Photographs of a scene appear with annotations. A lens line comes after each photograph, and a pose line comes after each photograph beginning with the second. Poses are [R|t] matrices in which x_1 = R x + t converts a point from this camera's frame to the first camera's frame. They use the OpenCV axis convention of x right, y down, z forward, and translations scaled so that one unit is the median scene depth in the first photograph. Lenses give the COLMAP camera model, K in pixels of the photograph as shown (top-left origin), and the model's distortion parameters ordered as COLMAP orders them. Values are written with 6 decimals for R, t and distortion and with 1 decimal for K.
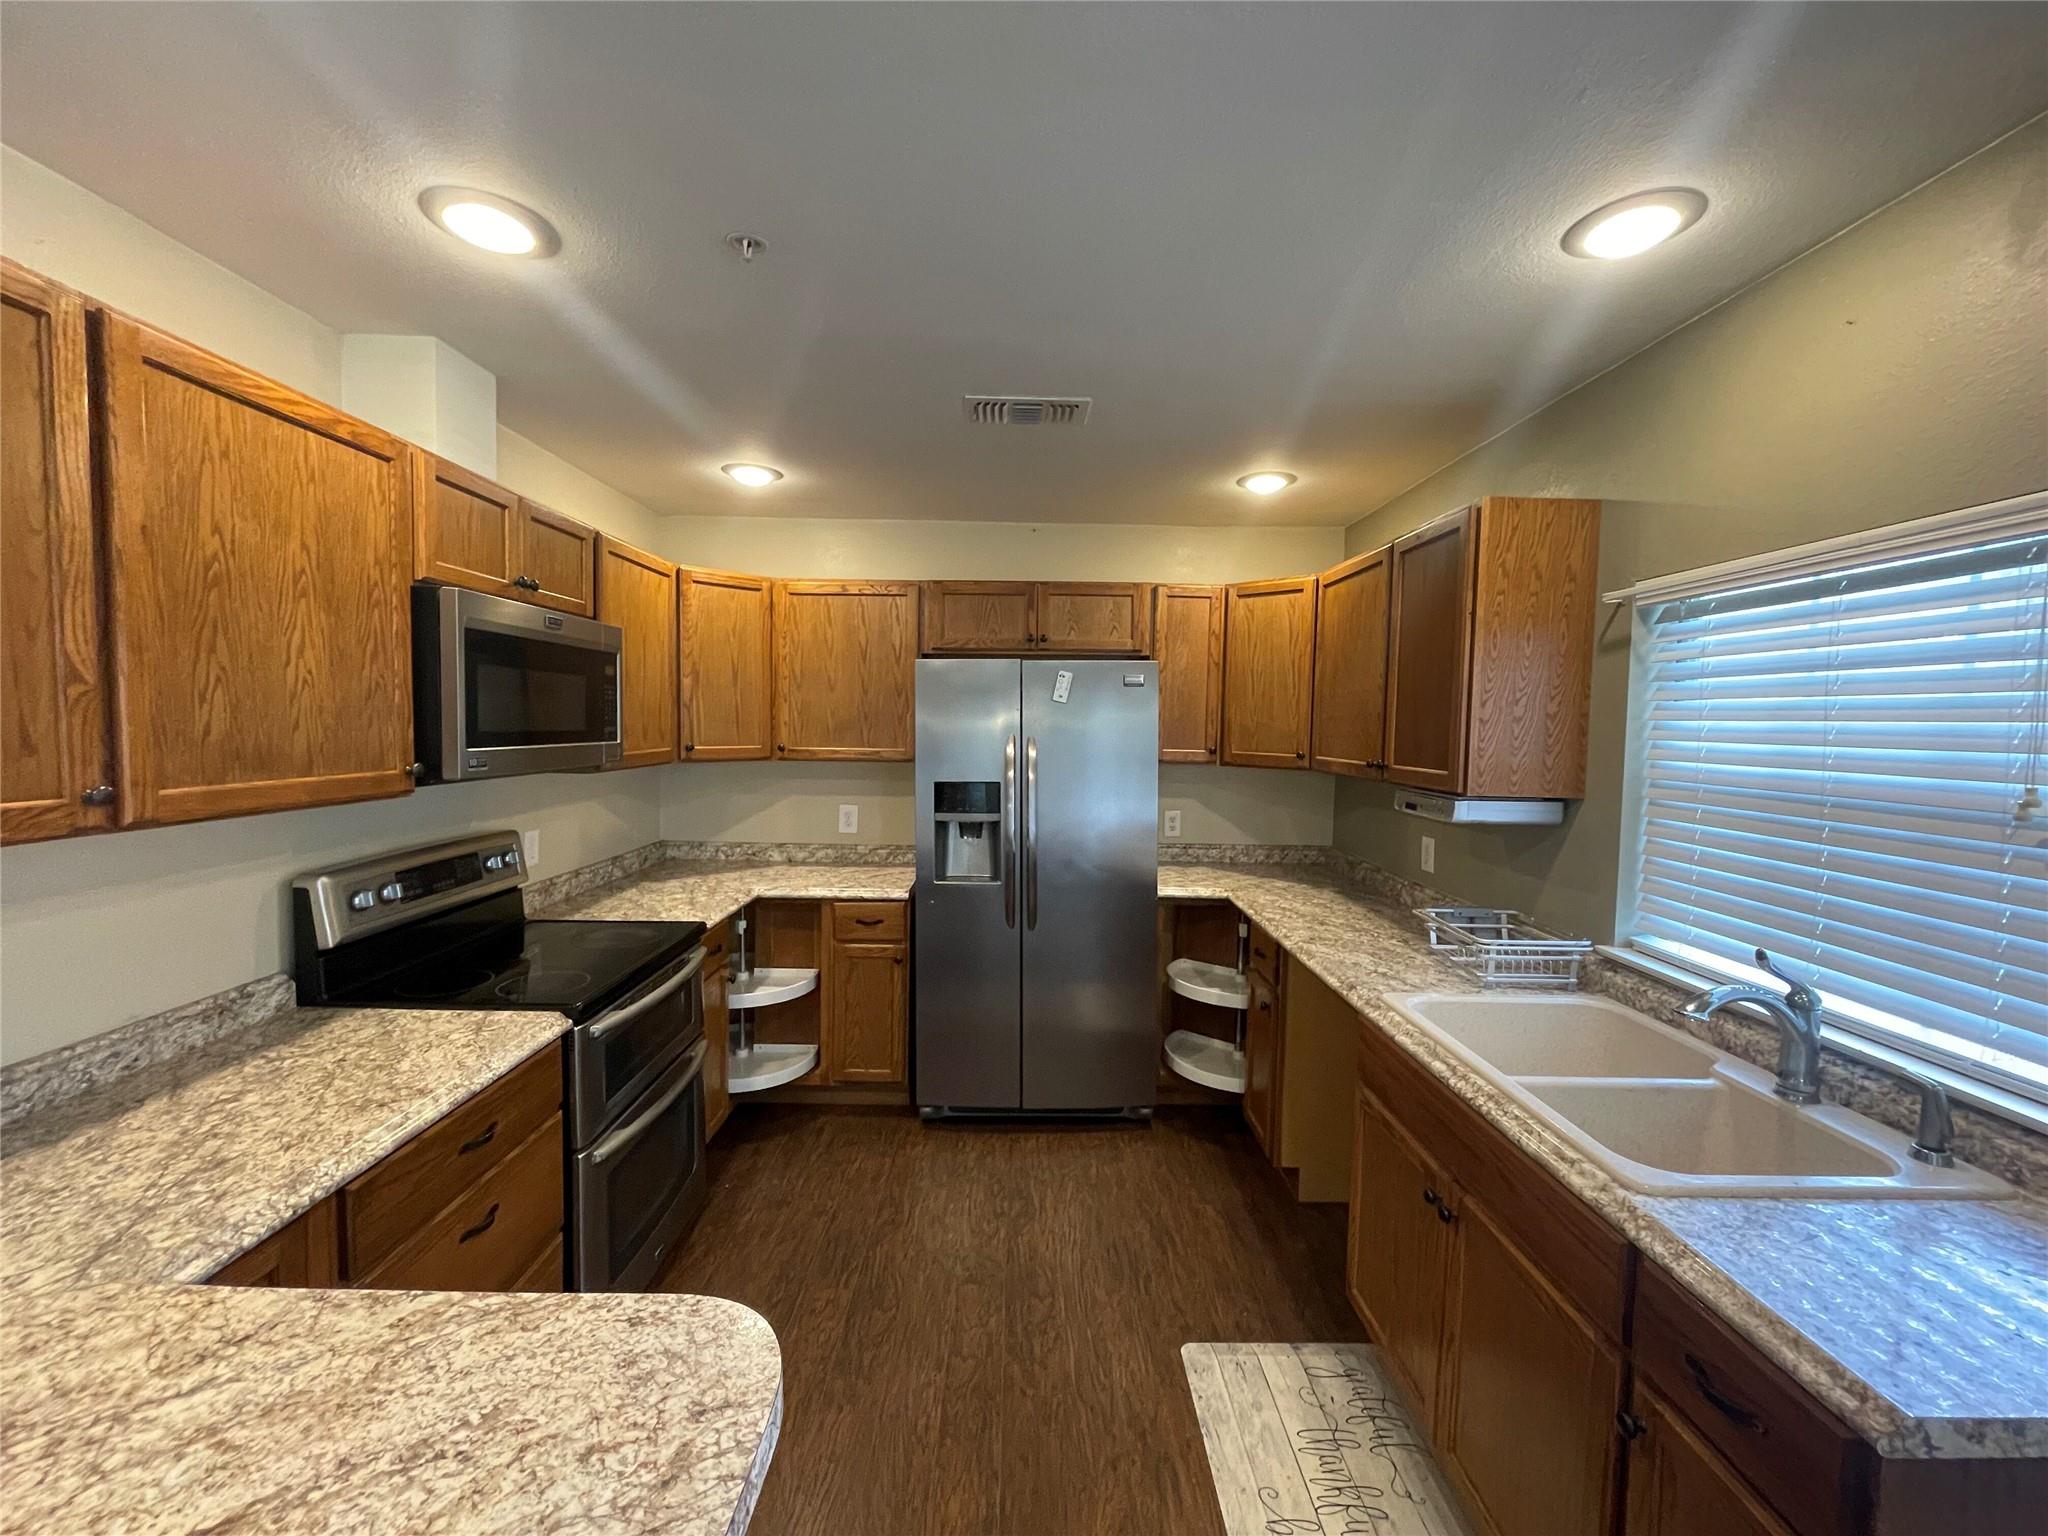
lens RADIAL K [[839.6, 0, 1024.0], [0, 839.6, 768.0], [0, 0, 1]] dist [-0.001384, -0.000382]
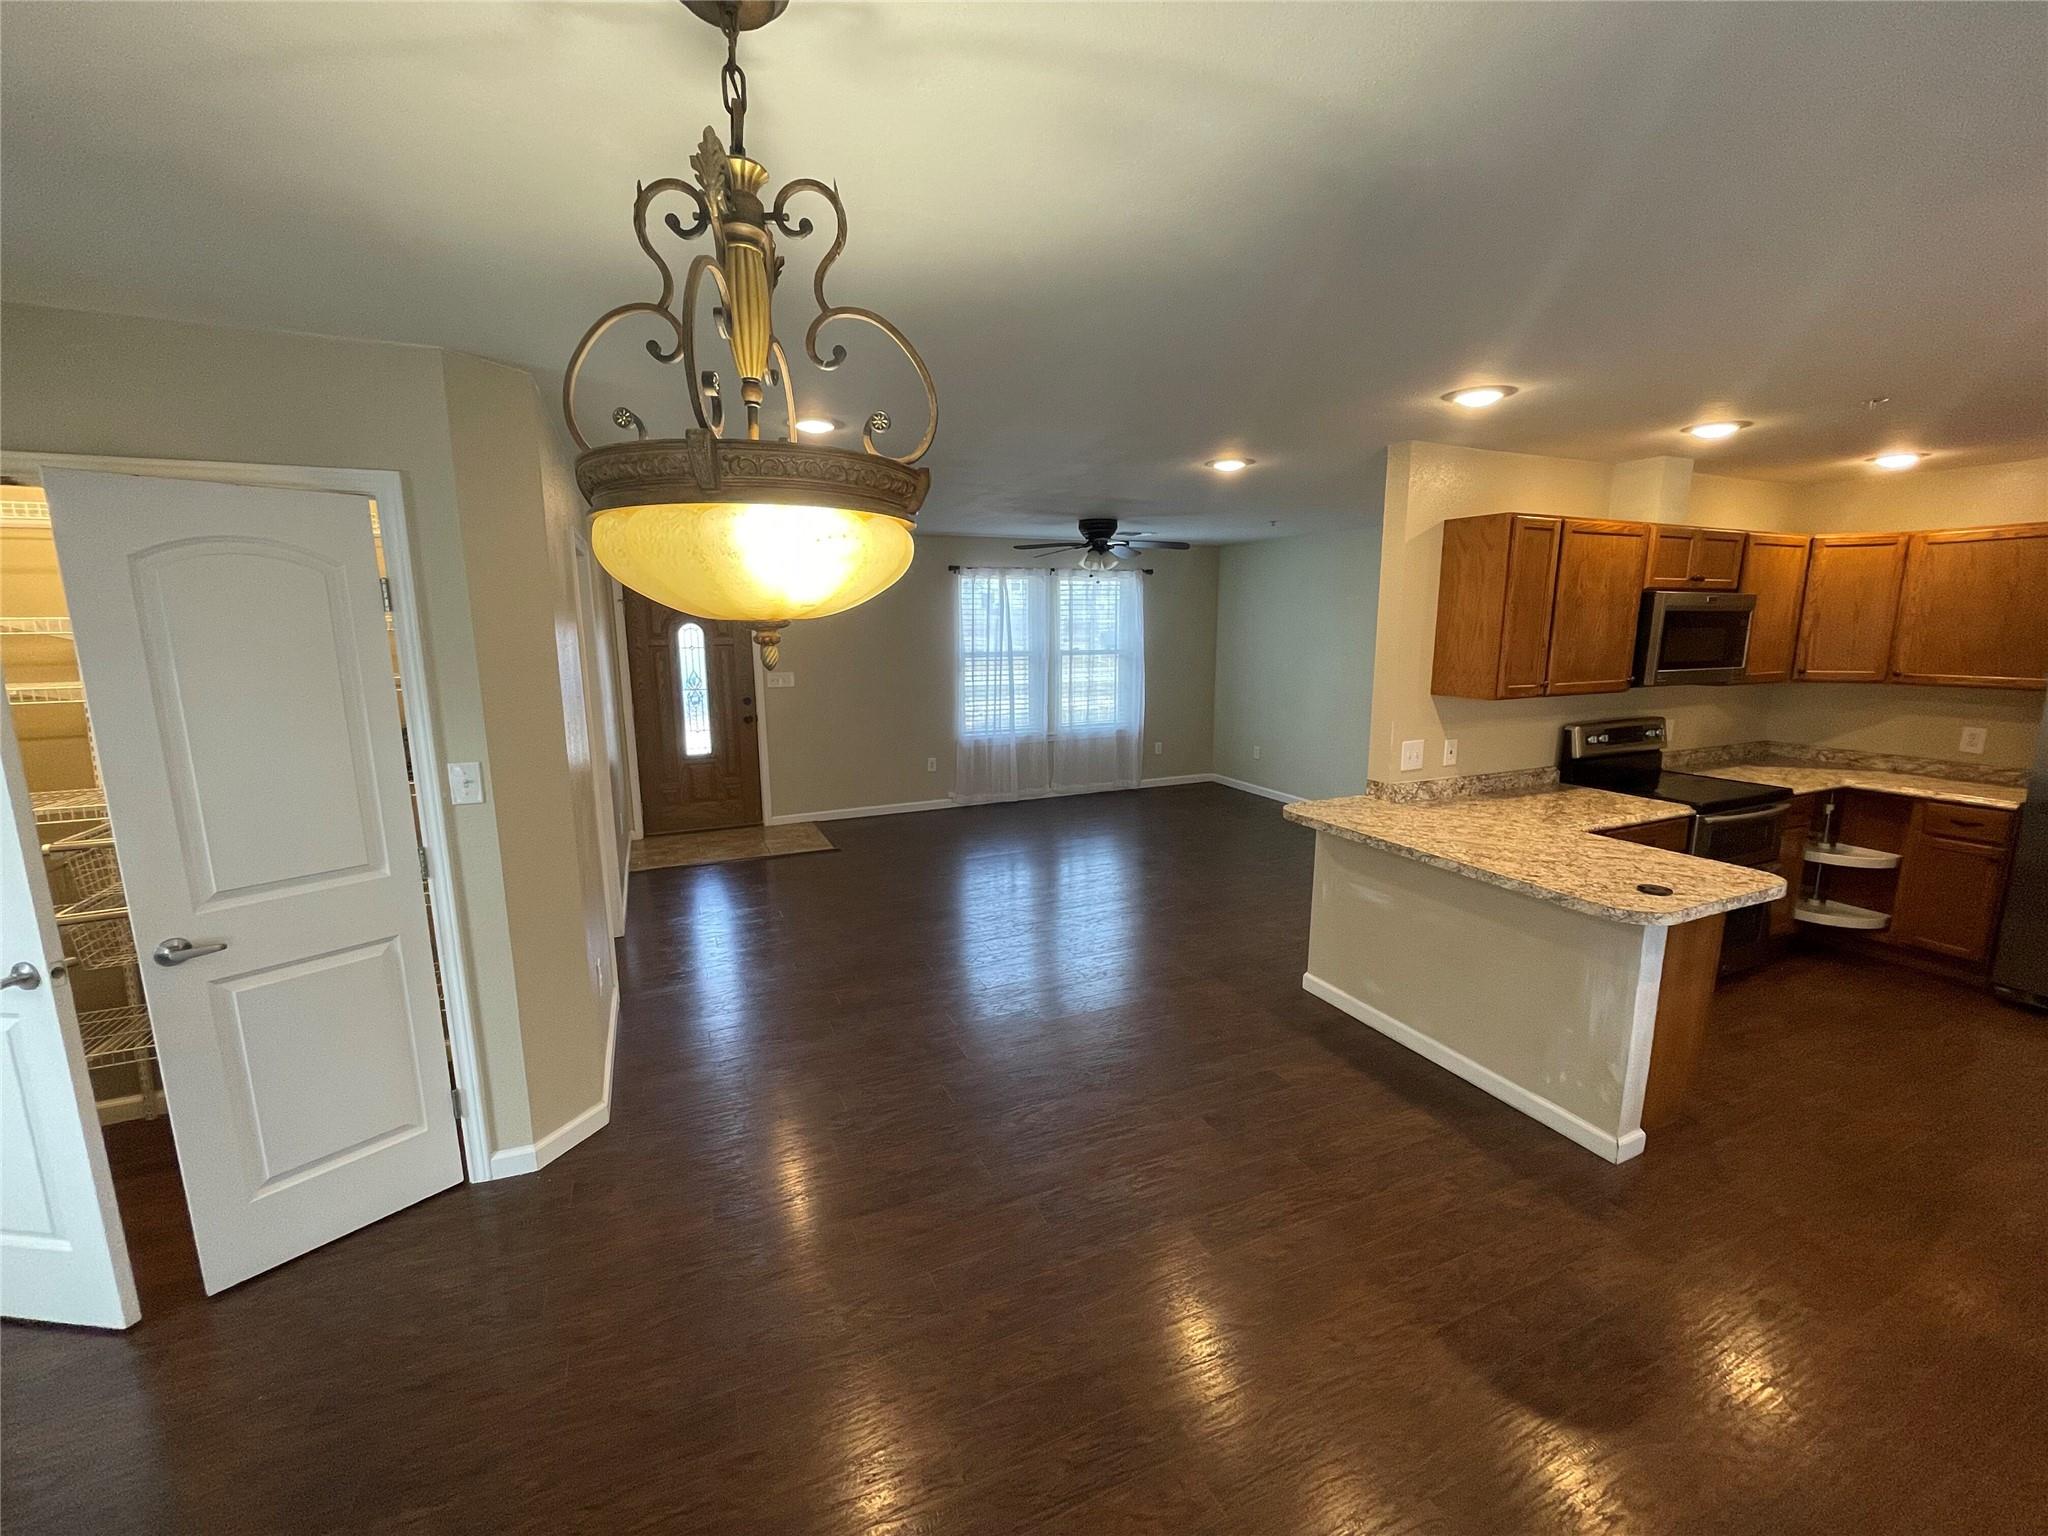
lens RADIAL K [[839.6, 0, 1024.0], [0, 839.6, 768.0], [0, 0, 1]] dist [-0.001384, -0.000382]
pose [[0.416318, 0.139603, -0.898438, 0.377910], [-0.041797, 0.990036, 0.134469, 0.001242], [0.908258, -0.018430, 0.418005, -0.846865]]
